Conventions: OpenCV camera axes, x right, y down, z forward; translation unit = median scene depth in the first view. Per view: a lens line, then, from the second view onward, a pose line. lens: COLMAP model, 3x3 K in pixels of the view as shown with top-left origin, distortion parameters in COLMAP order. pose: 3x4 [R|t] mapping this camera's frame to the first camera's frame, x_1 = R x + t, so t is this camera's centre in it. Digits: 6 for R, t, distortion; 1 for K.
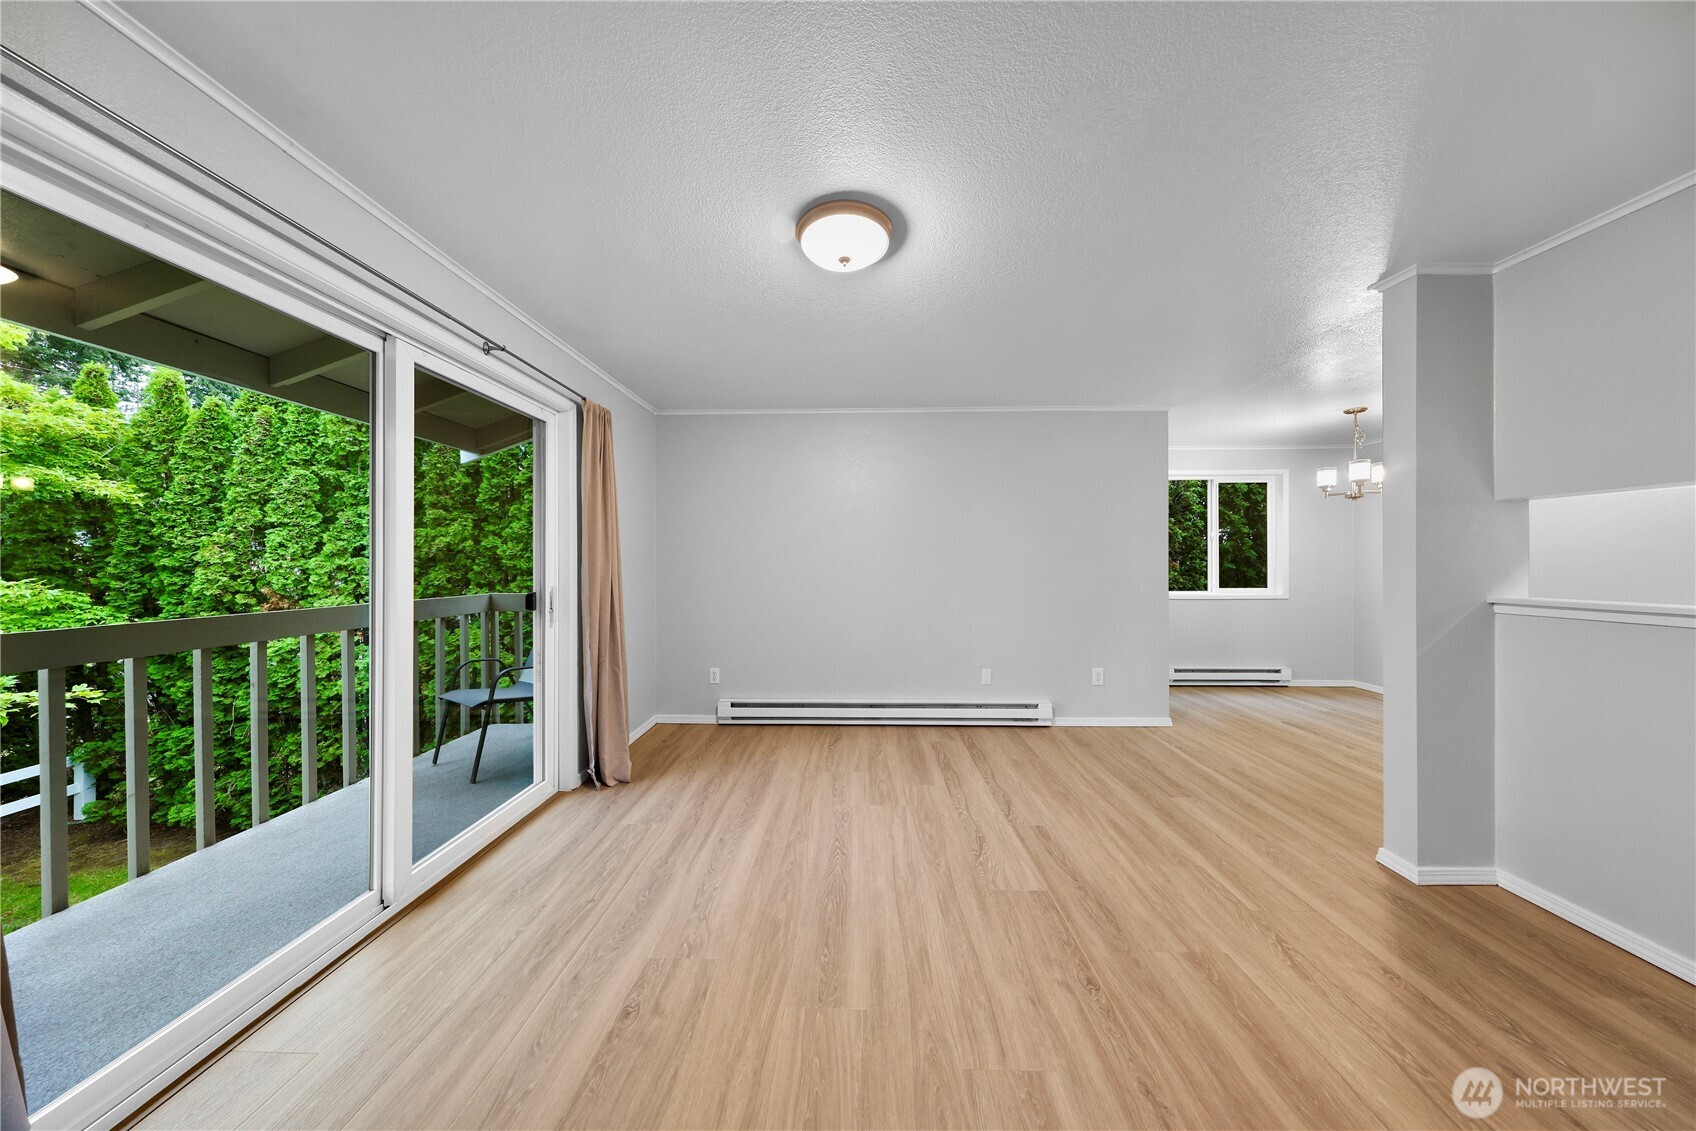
lens RADIAL K [[494.5, 0, 847.5], [0, 494.5, 562.9], [0, 0, 1]] dist [-0.000345, 0.000115]
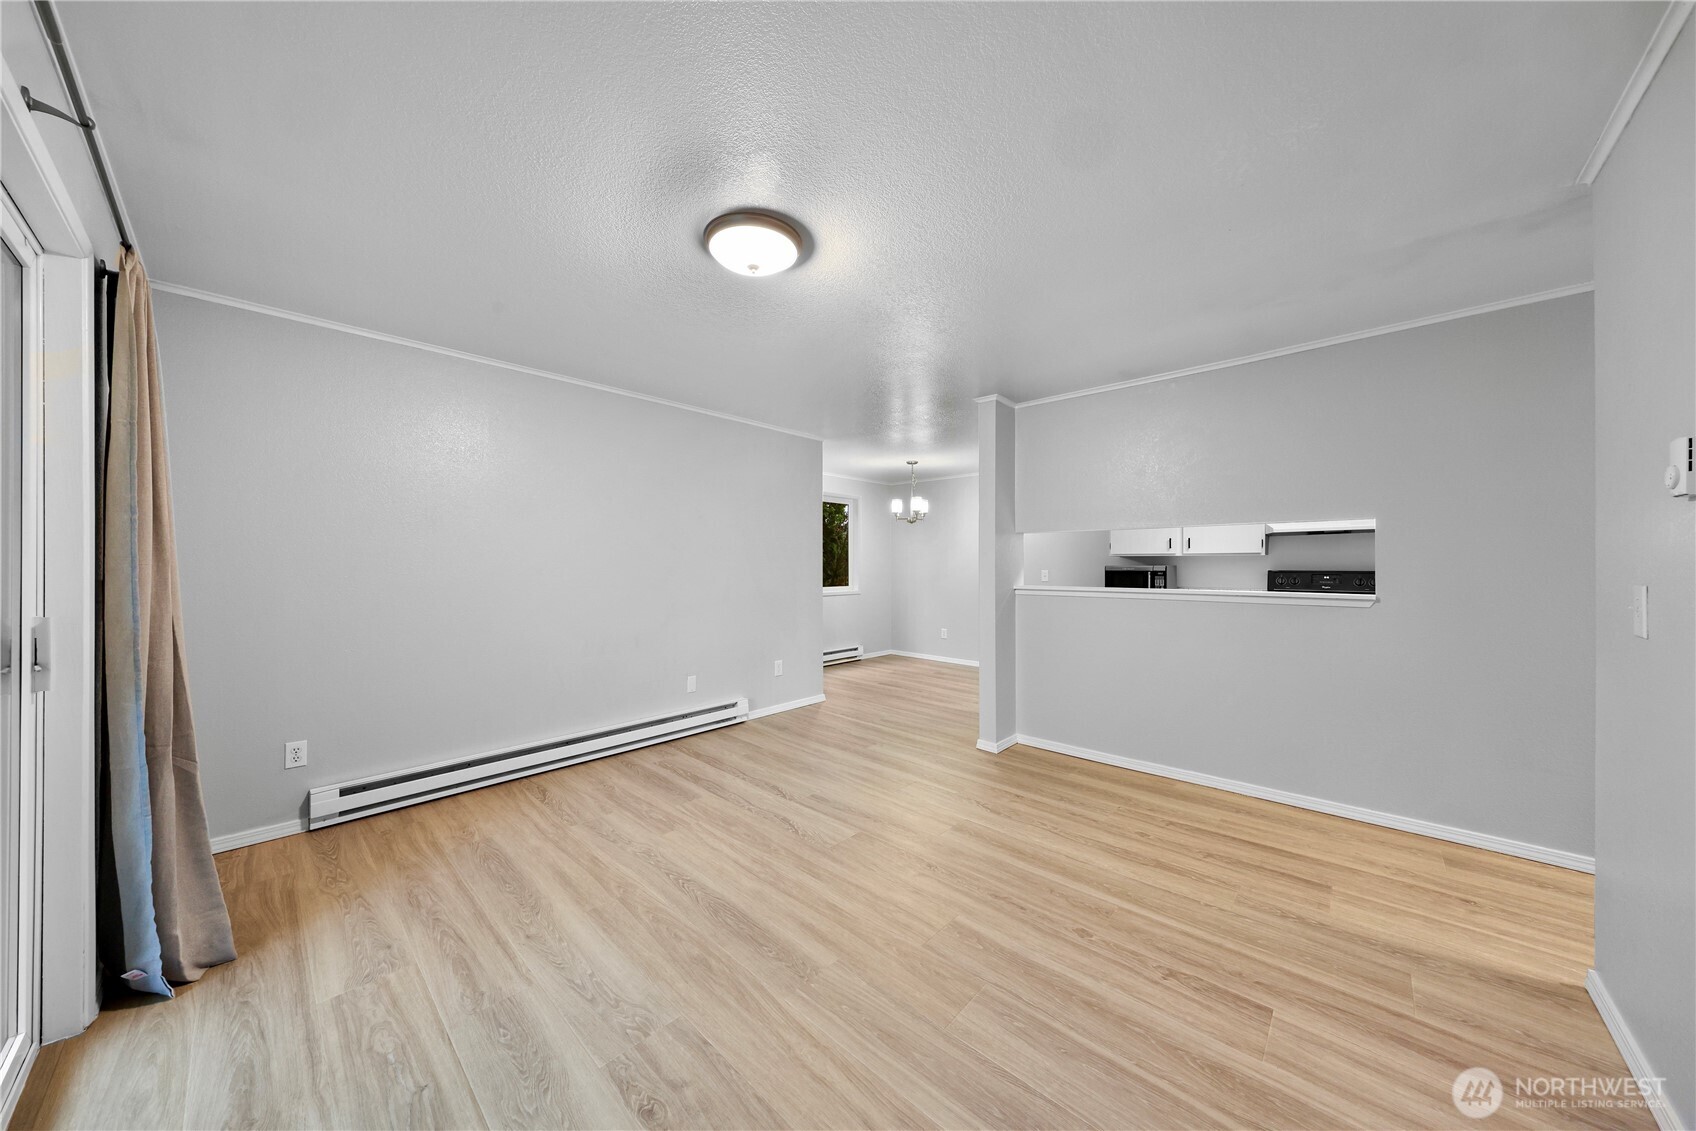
lens RADIAL K [[562.6, 0, 840.3], [0, 562.6, 562.8], [0, 0, 1]] dist [0.003533, 0.000037]
pose [[0.669990, 0.005263, 0.742352, -0.200367], [-0.001207, 0.999981, -0.005999, -0.000483], [-0.742369, 0.003123, 0.669984, 0.026814]]
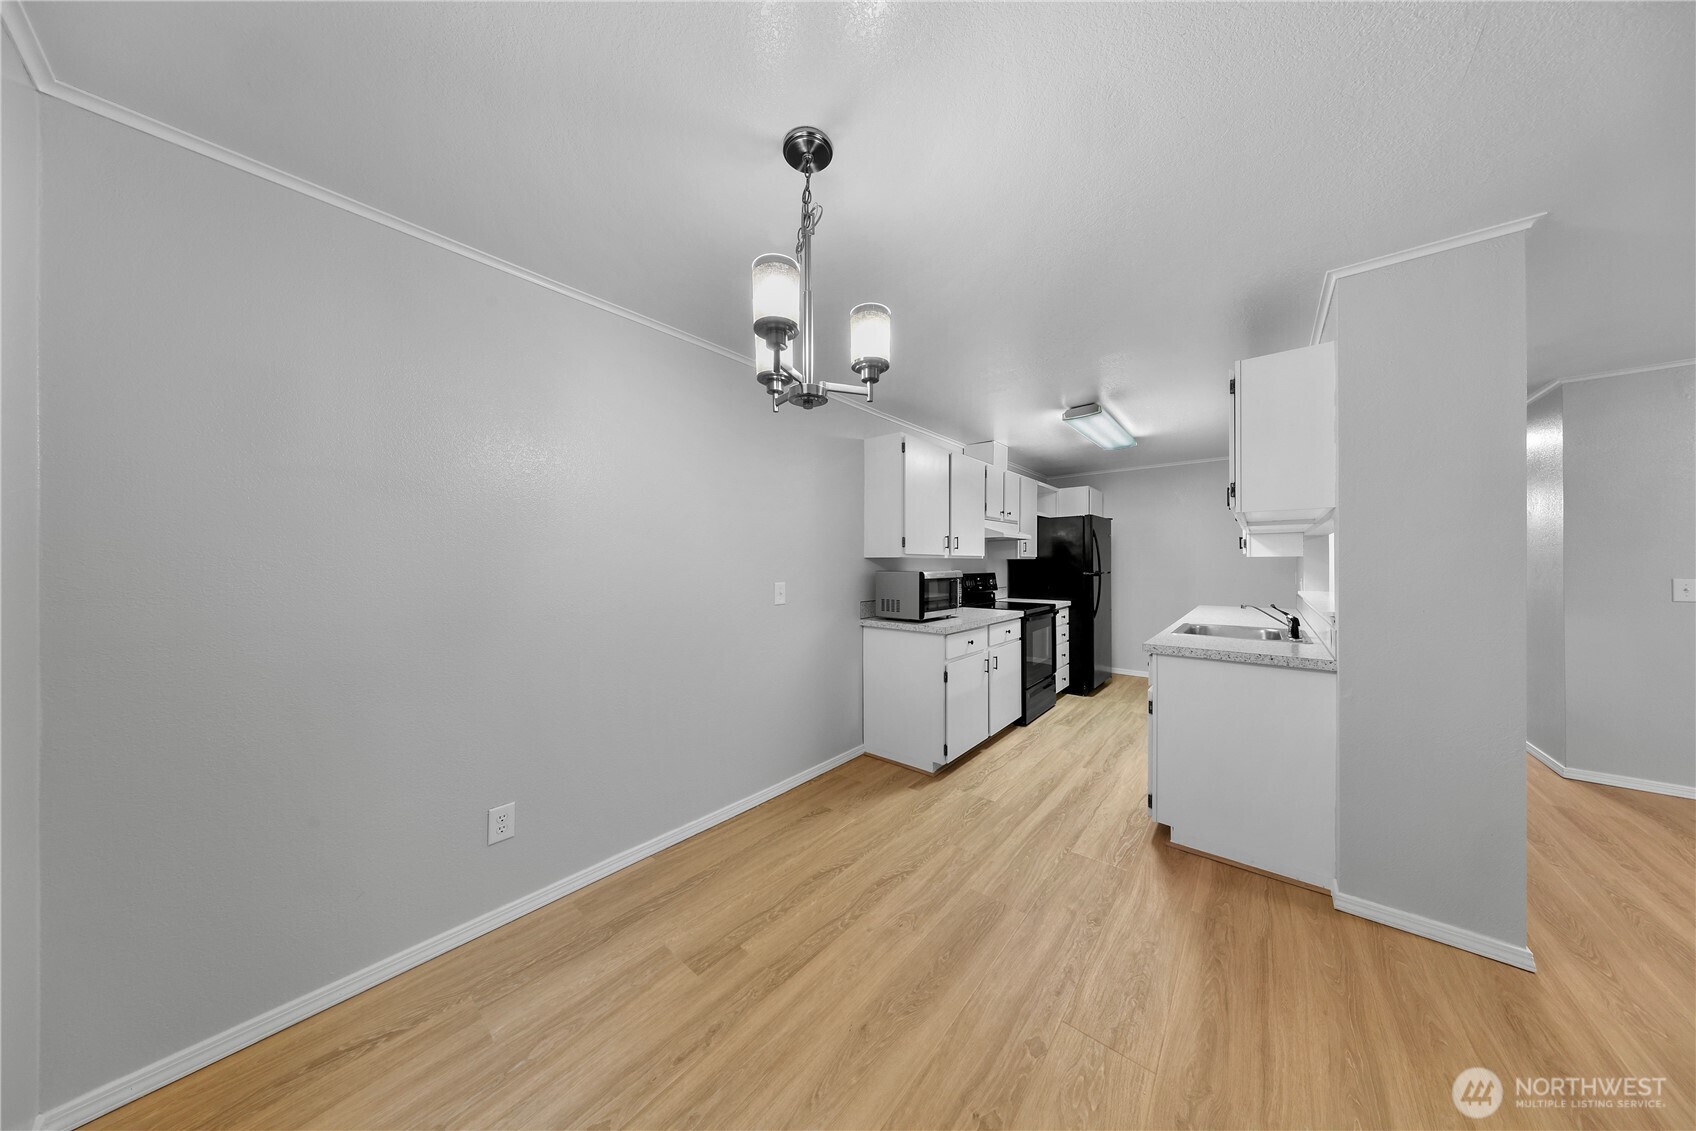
lens RADIAL K [[494.5, 0, 847.5], [0, 494.5, 562.9], [0, 0, 1]] dist [-0.000345, 0.000115]
pose [[-0.779281, 0.003696, 0.626664, 0.456358], [0.004050, 0.999991, -0.000862, -0.009931], [-0.626662, 0.001867, -0.779289, 0.725829]]
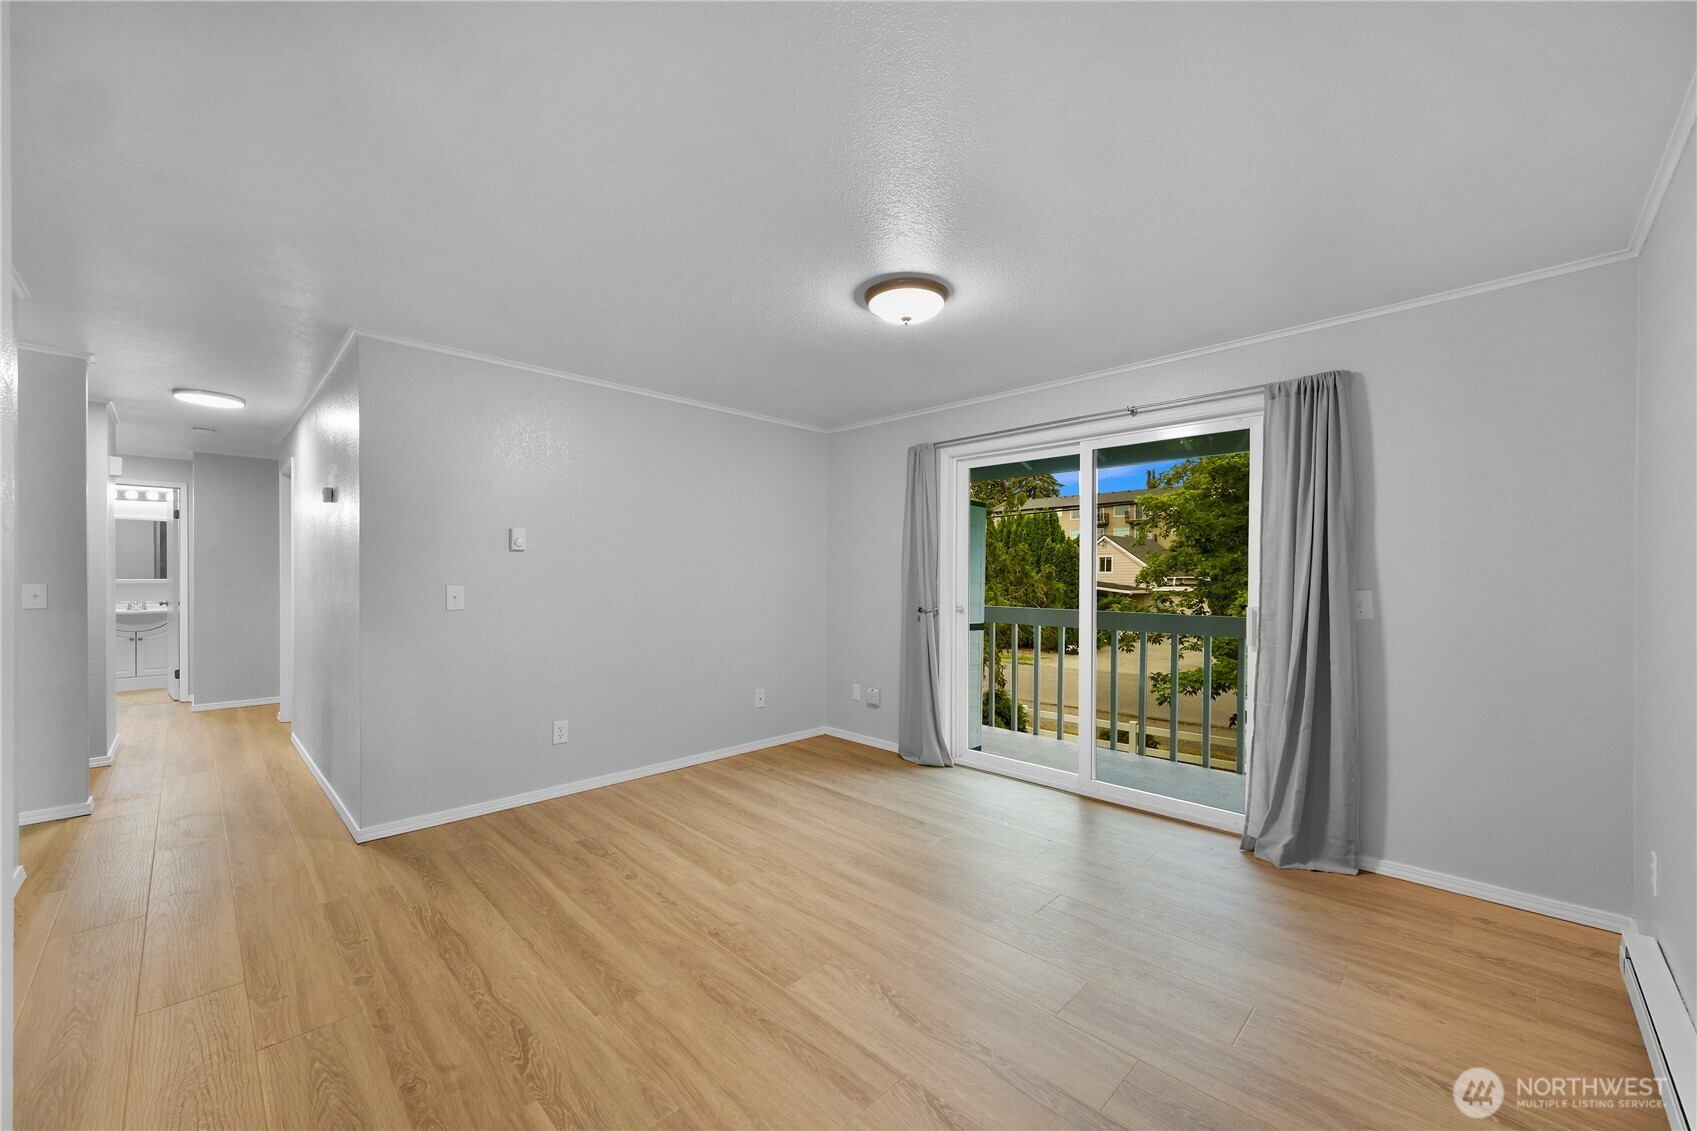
lens RADIAL K [[656.9, 0, 846.4], [0, 656.9, 578.9], [0, 0, 1]] dist [0.007096, -0.000194]
pose [[-0.689073, -0.000047, -0.724692, 0.326580], [-0.004334, 0.999982, 0.004055, -0.001887], [0.724679, 0.005935, -0.689061, 0.531215]]
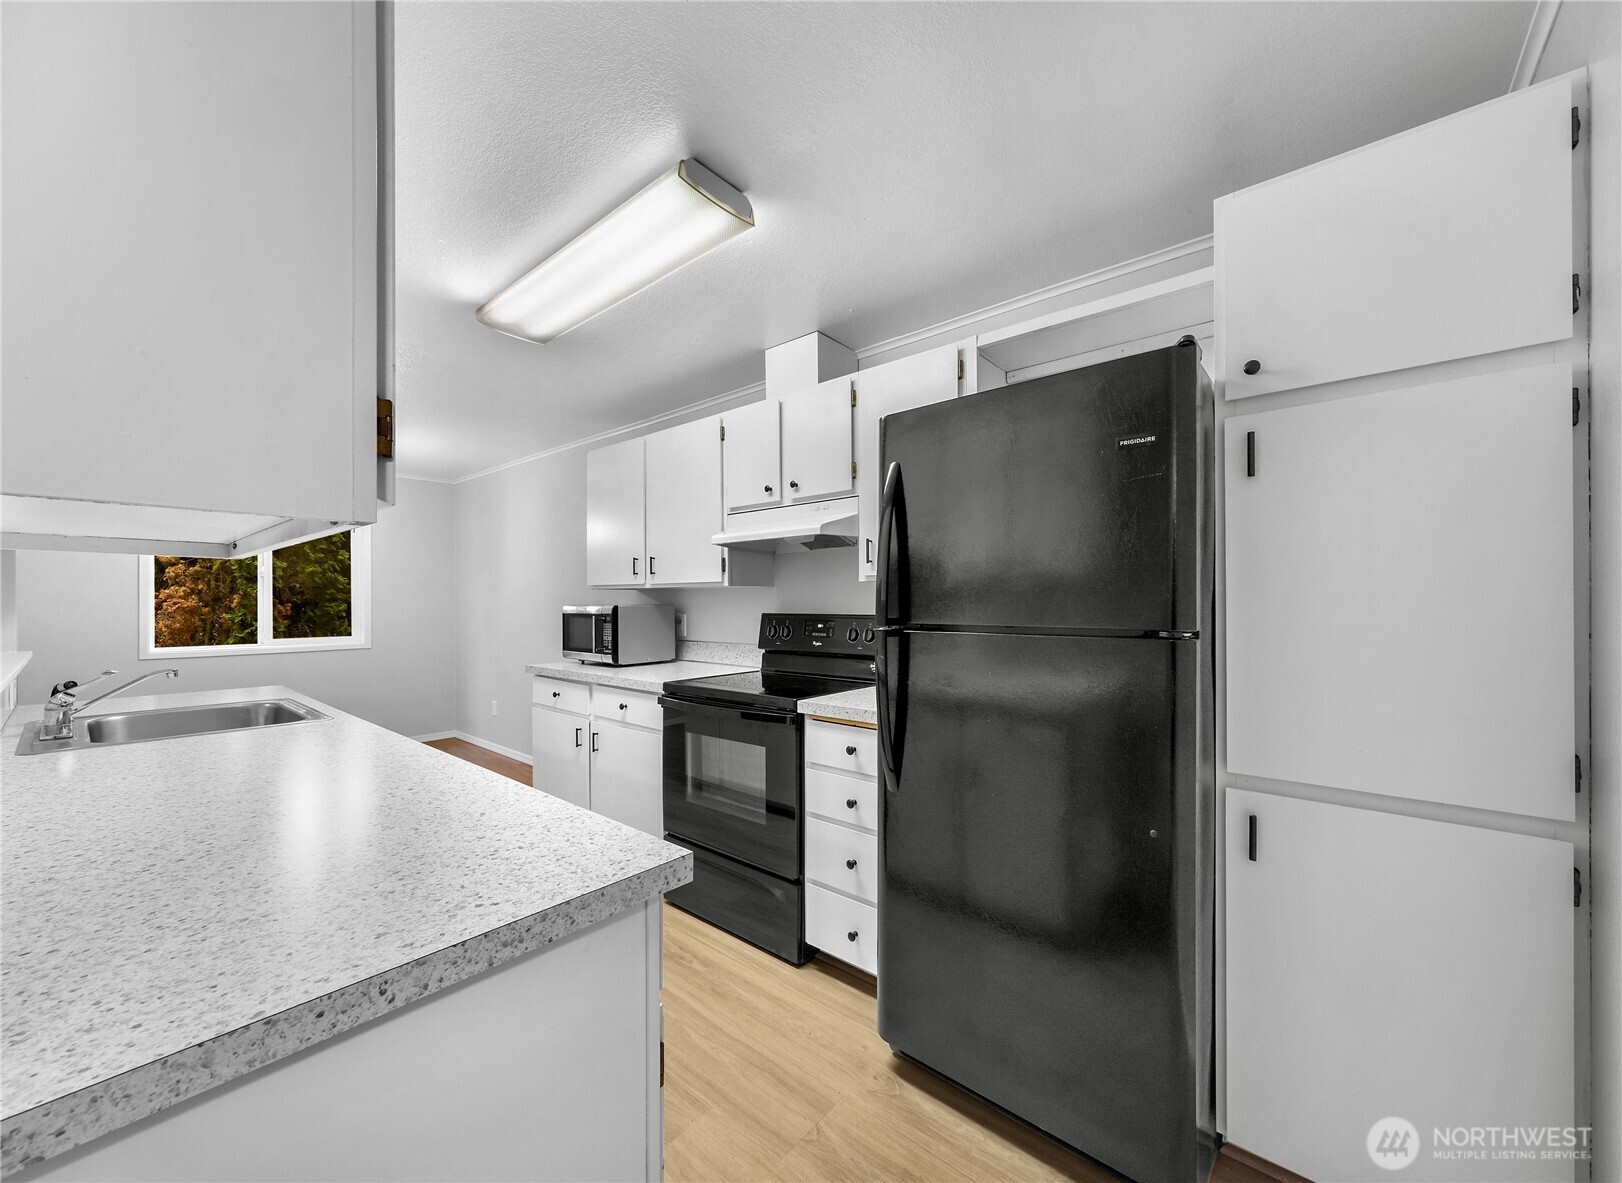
lens RADIAL K [[643.3, 0, 833.6], [0, 643.3, 598.6], [0, 0, 1]] dist [0.001064, 0.000032]
pose [[0.615653, 0.006521, 0.787991, 0.394190], [0.000134, 0.999965, -0.008379, -0.003027], [-0.788018, 0.005264, 0.615630, -0.240926]]
